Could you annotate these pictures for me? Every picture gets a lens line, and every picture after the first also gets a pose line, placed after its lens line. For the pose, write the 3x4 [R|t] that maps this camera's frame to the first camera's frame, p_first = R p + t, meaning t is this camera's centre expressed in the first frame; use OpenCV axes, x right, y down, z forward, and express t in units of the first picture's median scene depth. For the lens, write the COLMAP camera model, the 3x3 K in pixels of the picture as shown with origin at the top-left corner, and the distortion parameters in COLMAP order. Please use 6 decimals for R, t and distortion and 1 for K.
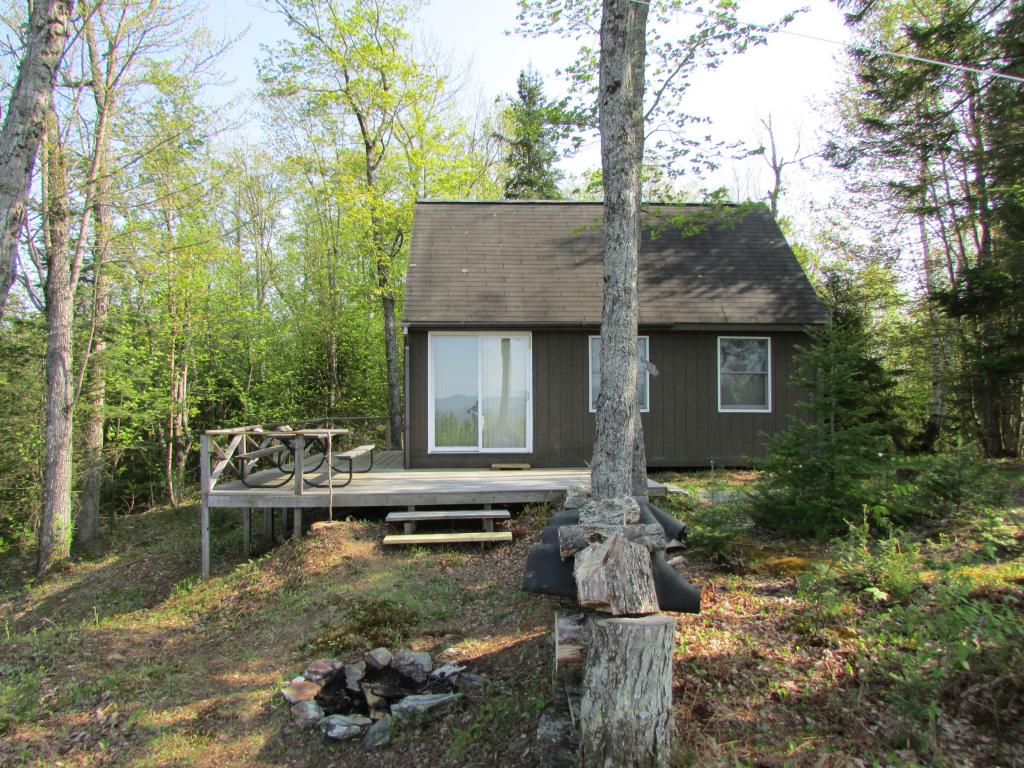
lens RADIAL K [[776.8, 0, 512.0], [0, 776.8, 384.0], [0, 0, 1]] dist [-0.039257, 0.006275]
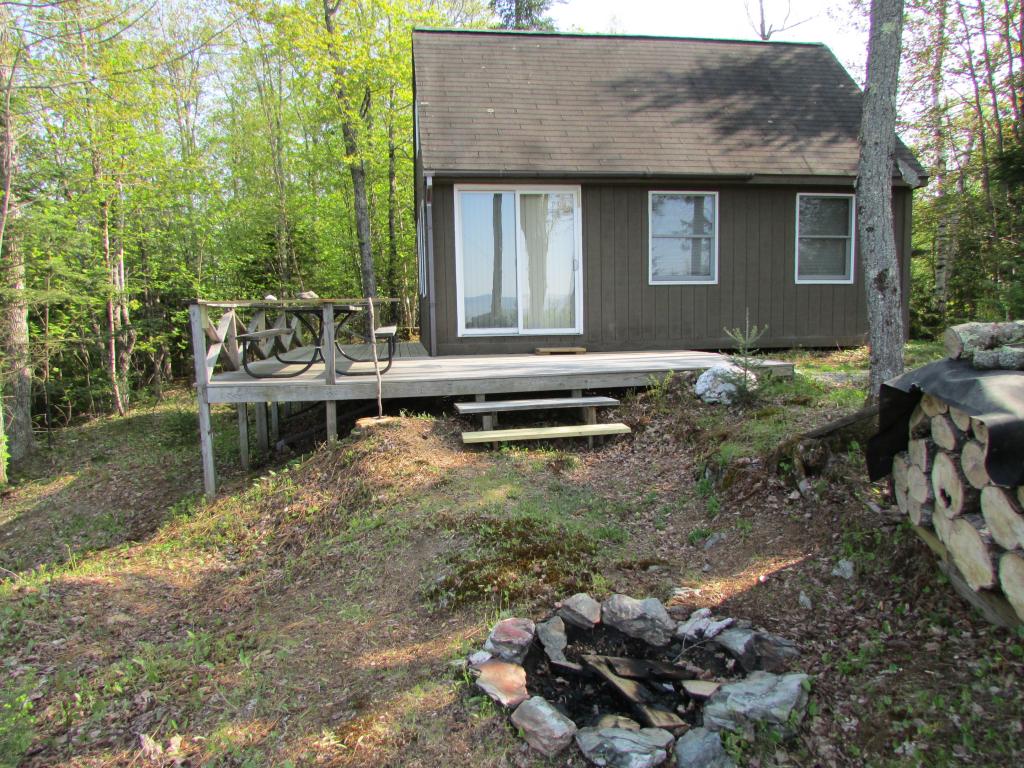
lens RADIAL K [[767.1, 0, 500.9], [0, 767.1, 397.4], [0, 0, 1]] dist [-0.022941, 0.002004]
pose [[0.995668, -0.024729, 0.089627, -0.182732], [0.012593, 0.990966, 0.133521, 0.060403], [-0.092119, -0.131814, 0.986985, 0.255955]]
